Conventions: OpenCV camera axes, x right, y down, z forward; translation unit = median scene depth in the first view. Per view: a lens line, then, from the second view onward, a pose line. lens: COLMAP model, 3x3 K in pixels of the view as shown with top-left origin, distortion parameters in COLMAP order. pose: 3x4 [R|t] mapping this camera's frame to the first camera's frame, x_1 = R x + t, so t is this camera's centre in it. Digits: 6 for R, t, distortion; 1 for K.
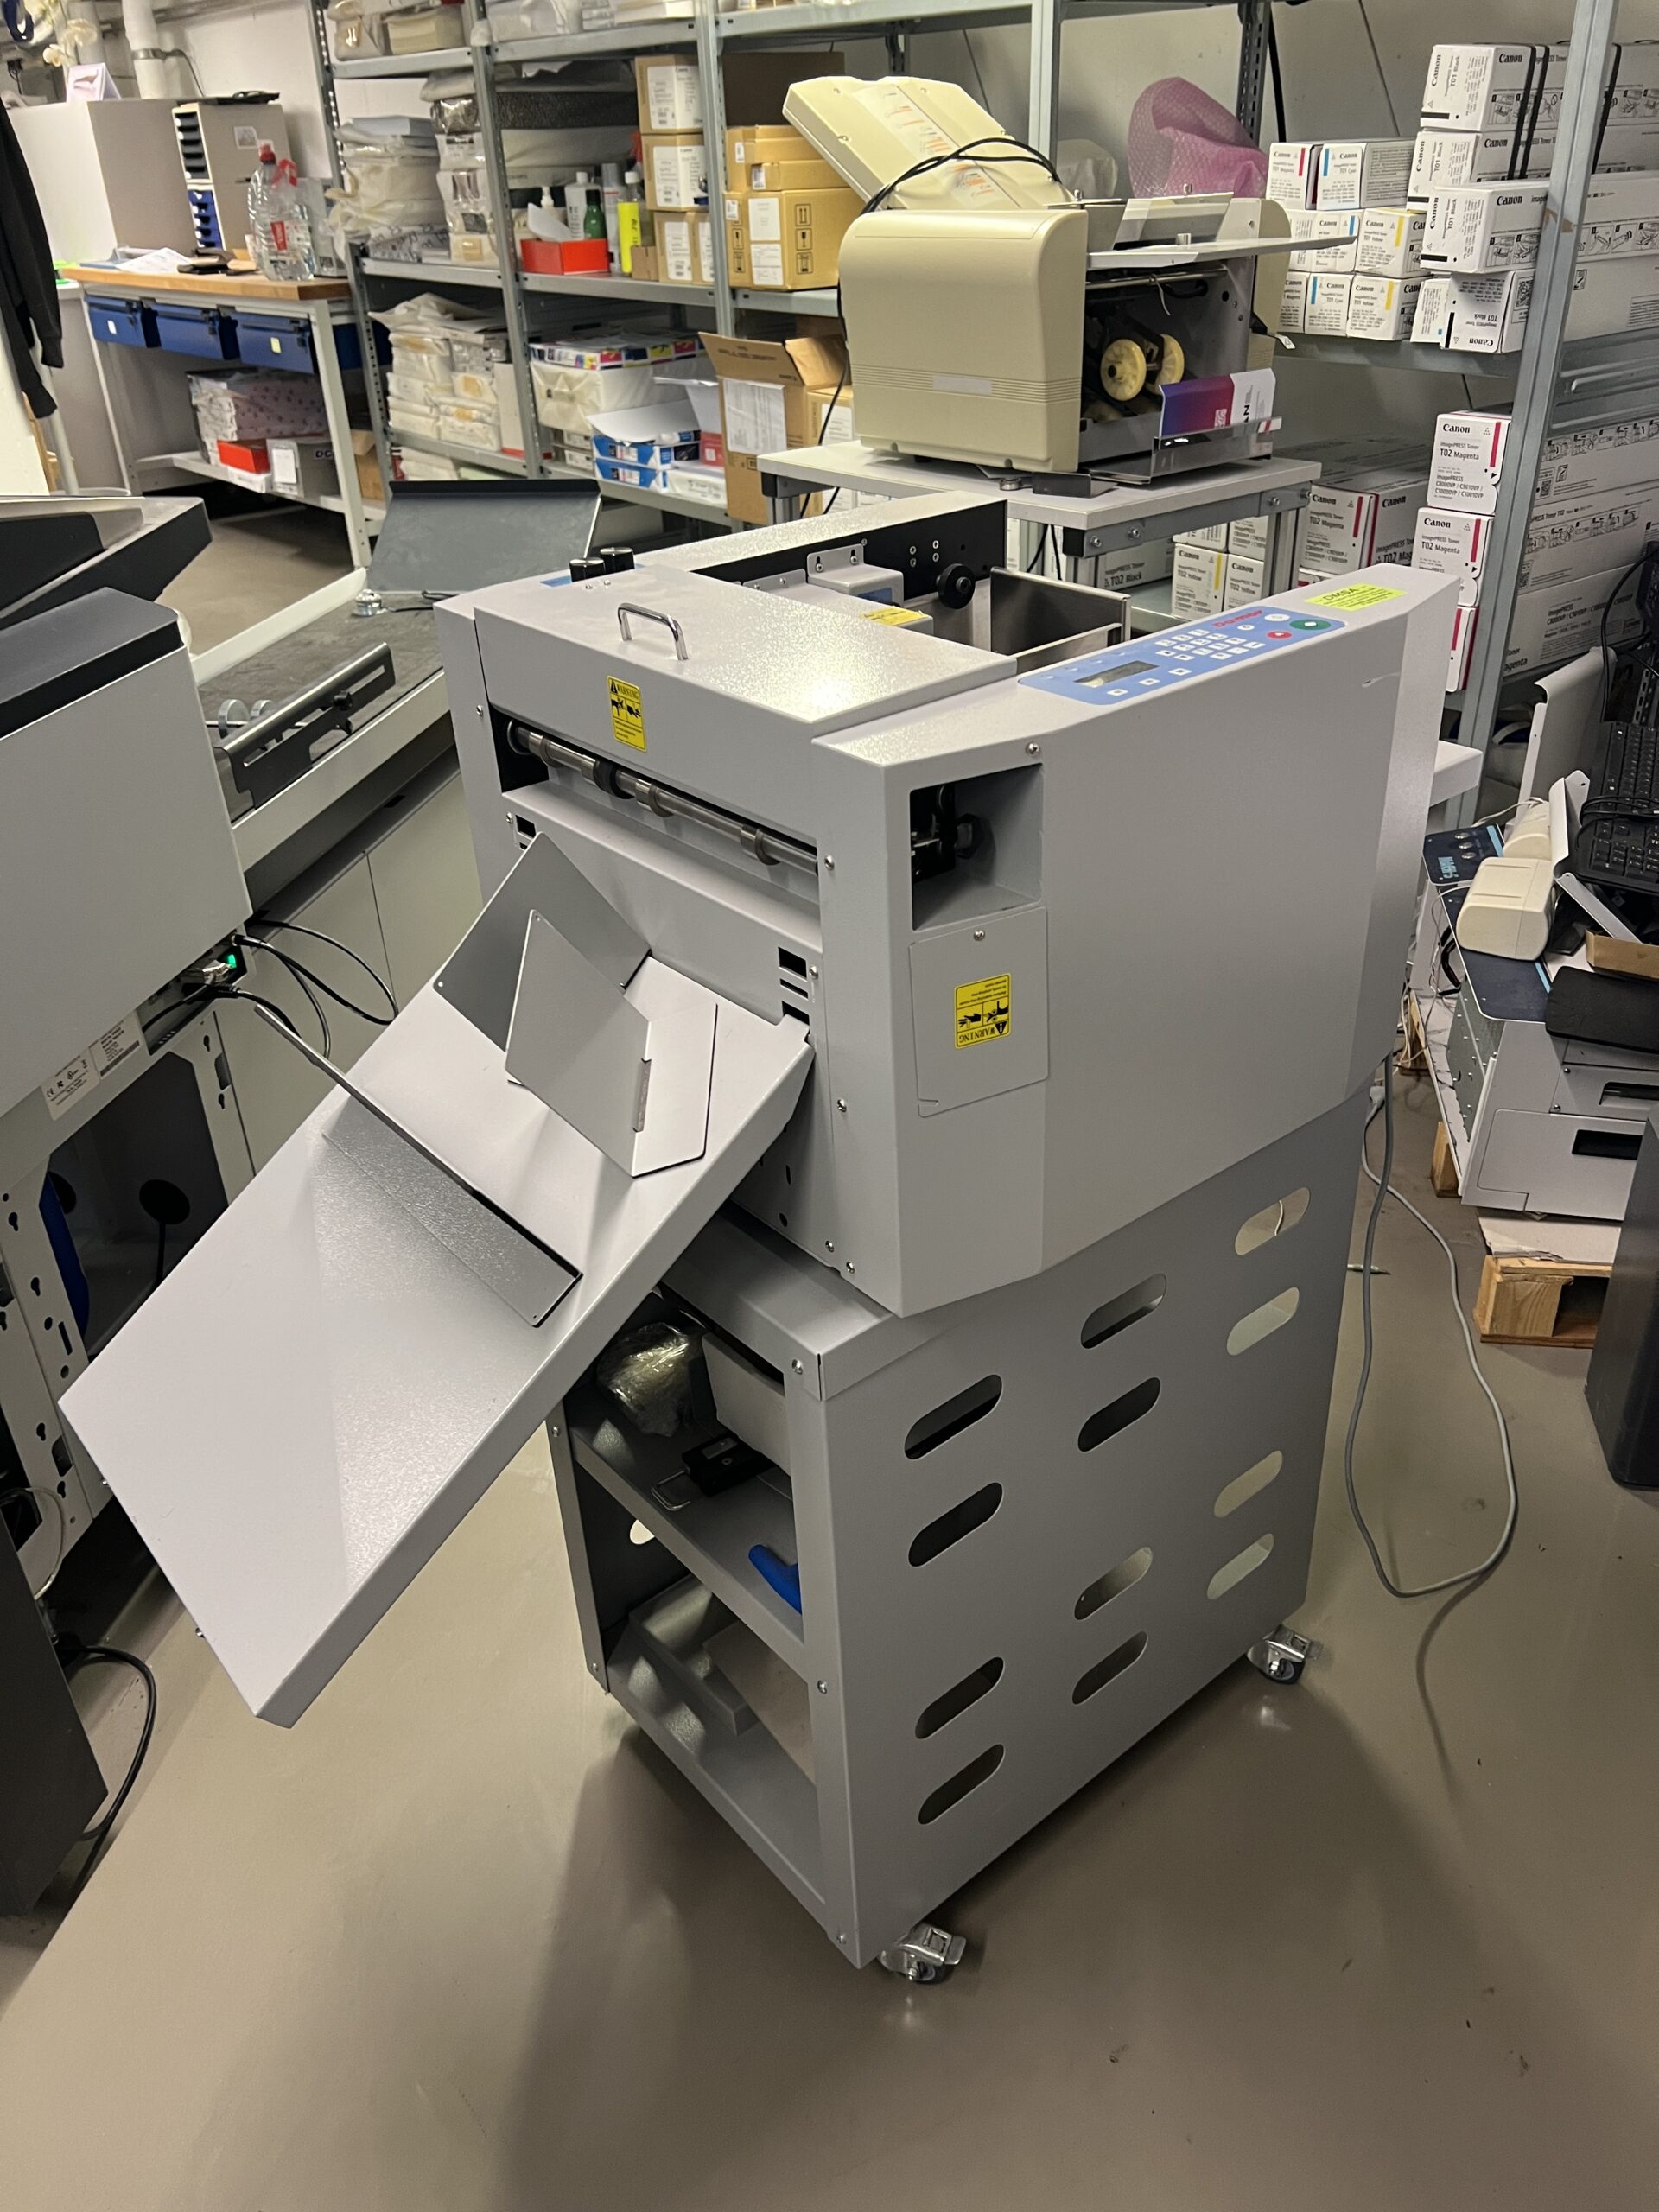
lens RADIAL K [[1649.6, 0, 838.1], [0, 1649.6, 1105.1], [0, 0, 1]] dist [0.036366, -0.049688]
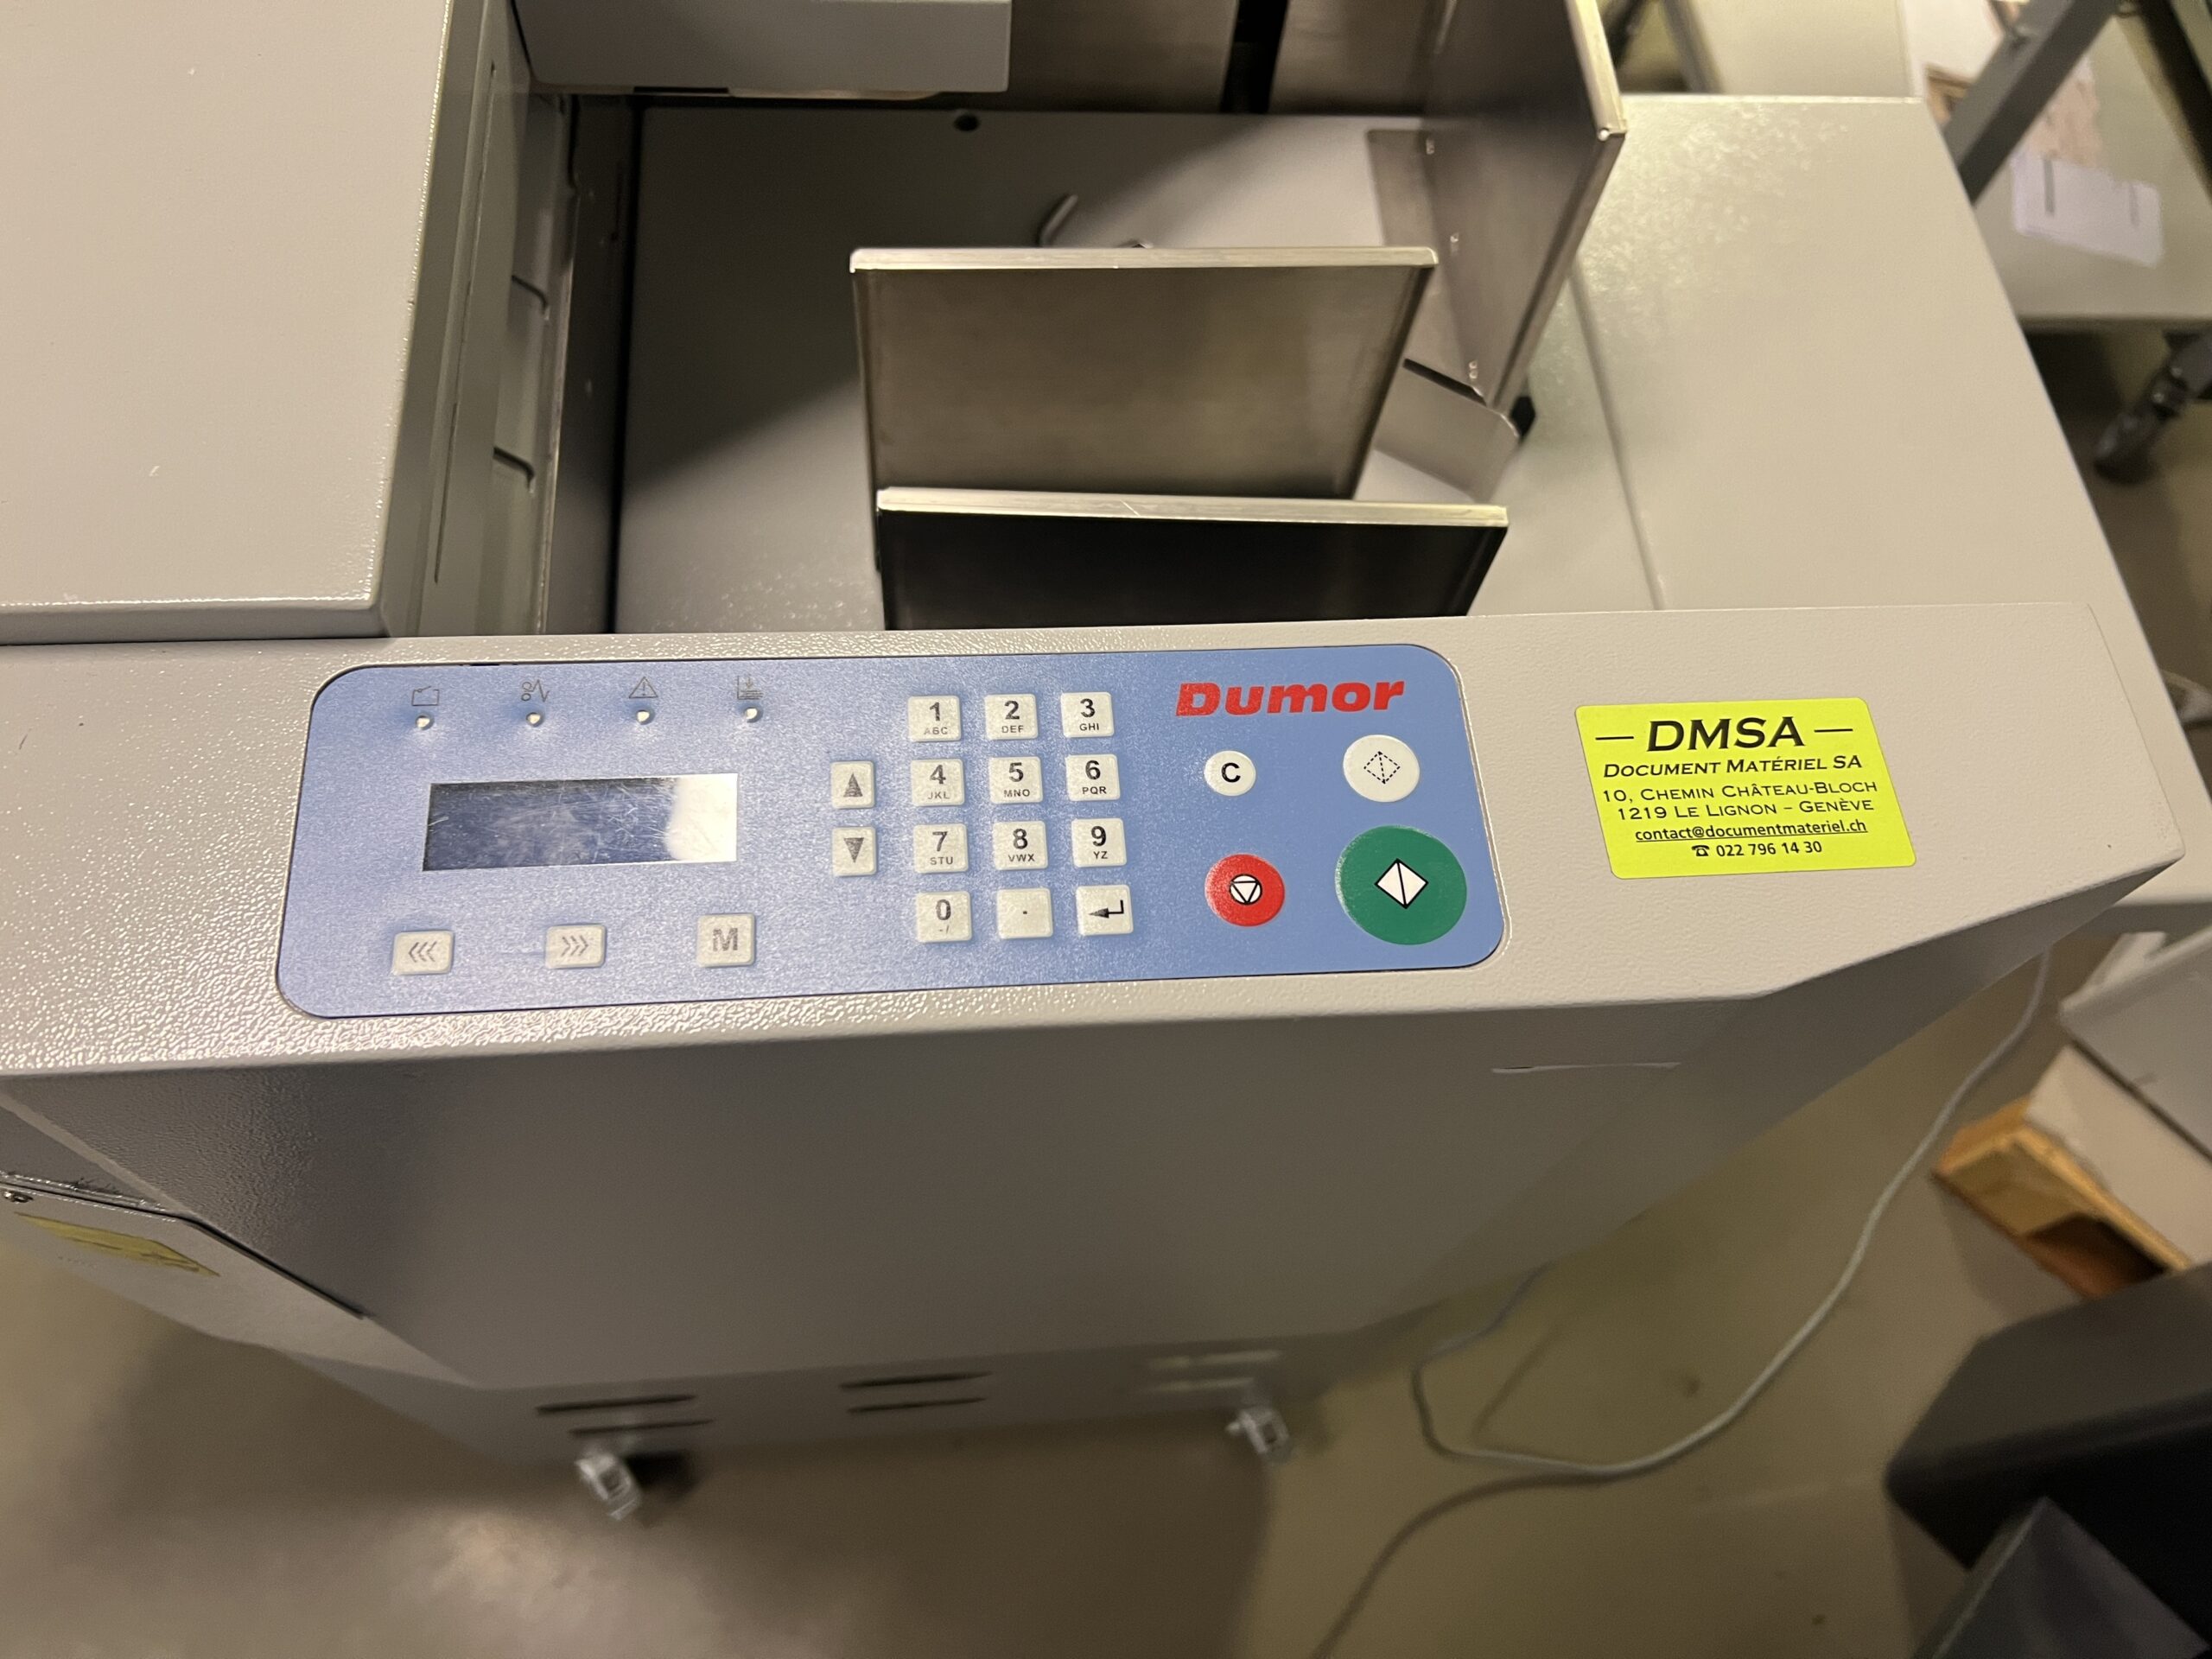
lens RADIAL K [[1649.6, 0, 1108.0], [0, 1649.6, 817.6], [0, 0, 1]] dist [0.036366, -0.049688]
pose [[0.818151, 0.552873, -0.157990, 0.143339], [-0.386410, 0.732120, 0.560971, -0.227903], [0.425813, -0.397910, 0.812620, 0.373364]]
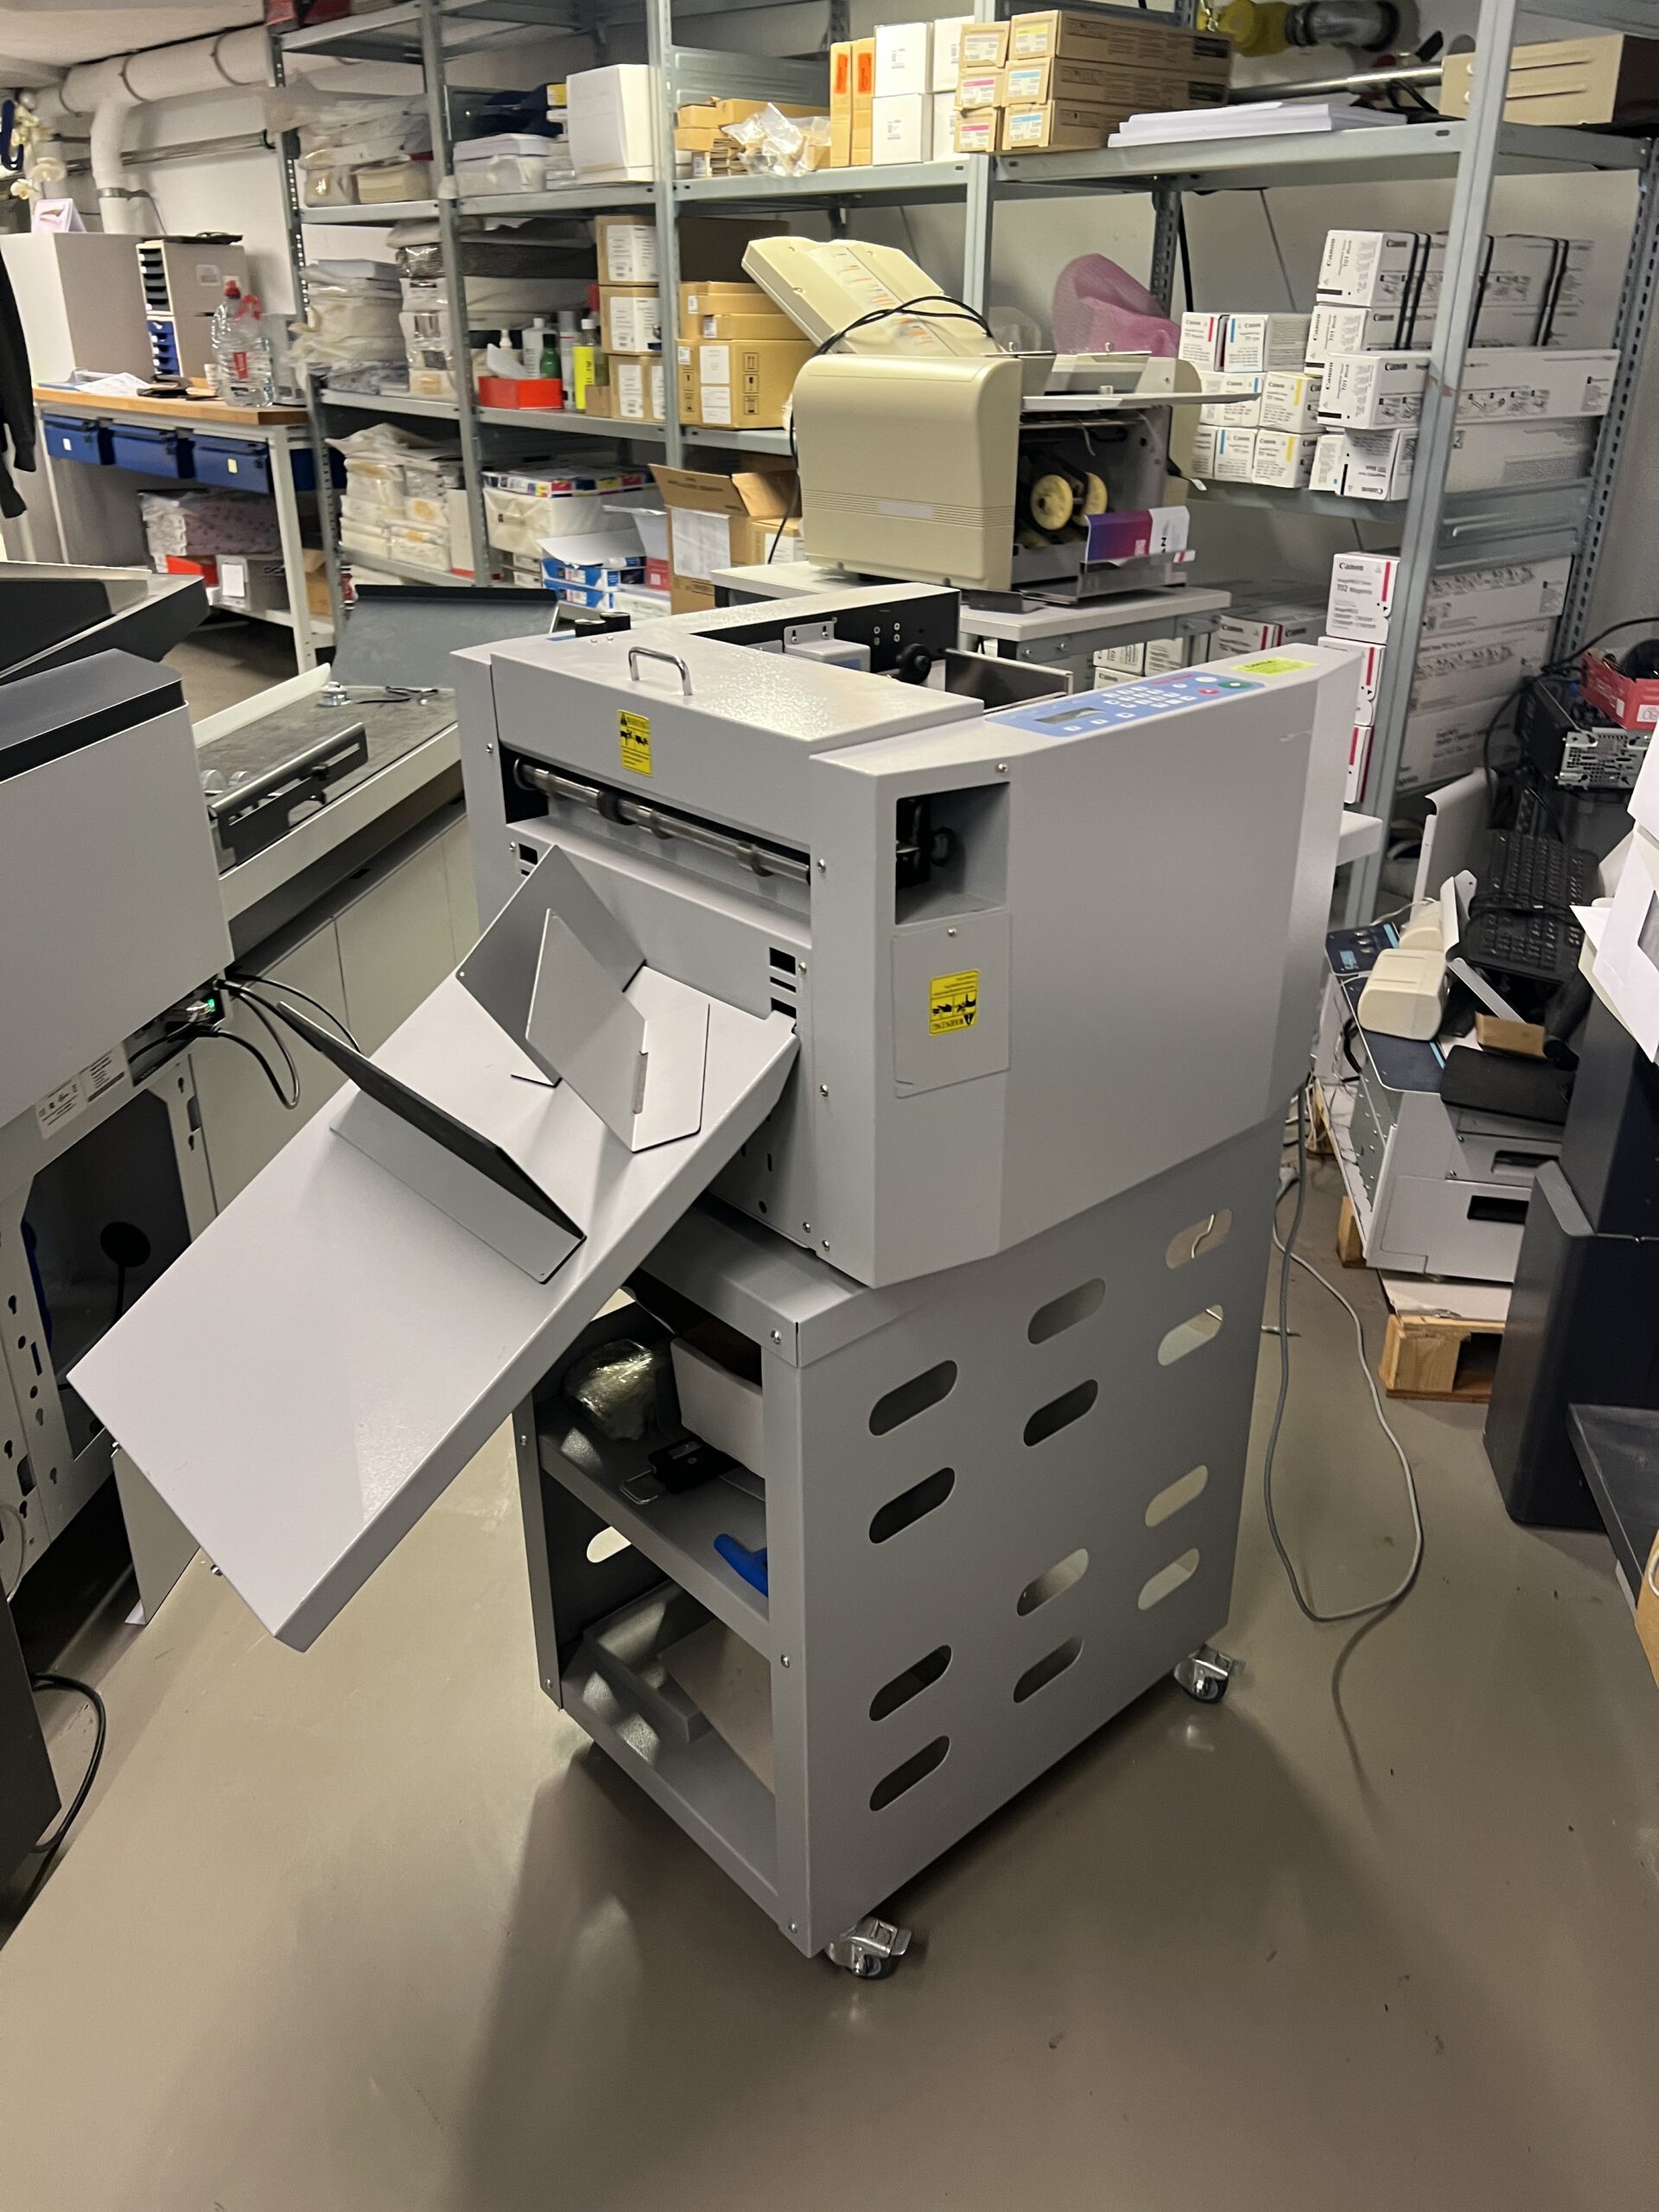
lens RADIAL K [[1649.6, 0, 841.5], [0, 1649.6, 1093.6], [0, 0, 1]] dist [0.036366, -0.049688]
pose [[0.998262, 0.018669, 0.055889, -0.023788], [-0.013730, 0.996071, -0.087491, 0.049343], [-0.057303, 0.086571, 0.994596, -0.052405]]
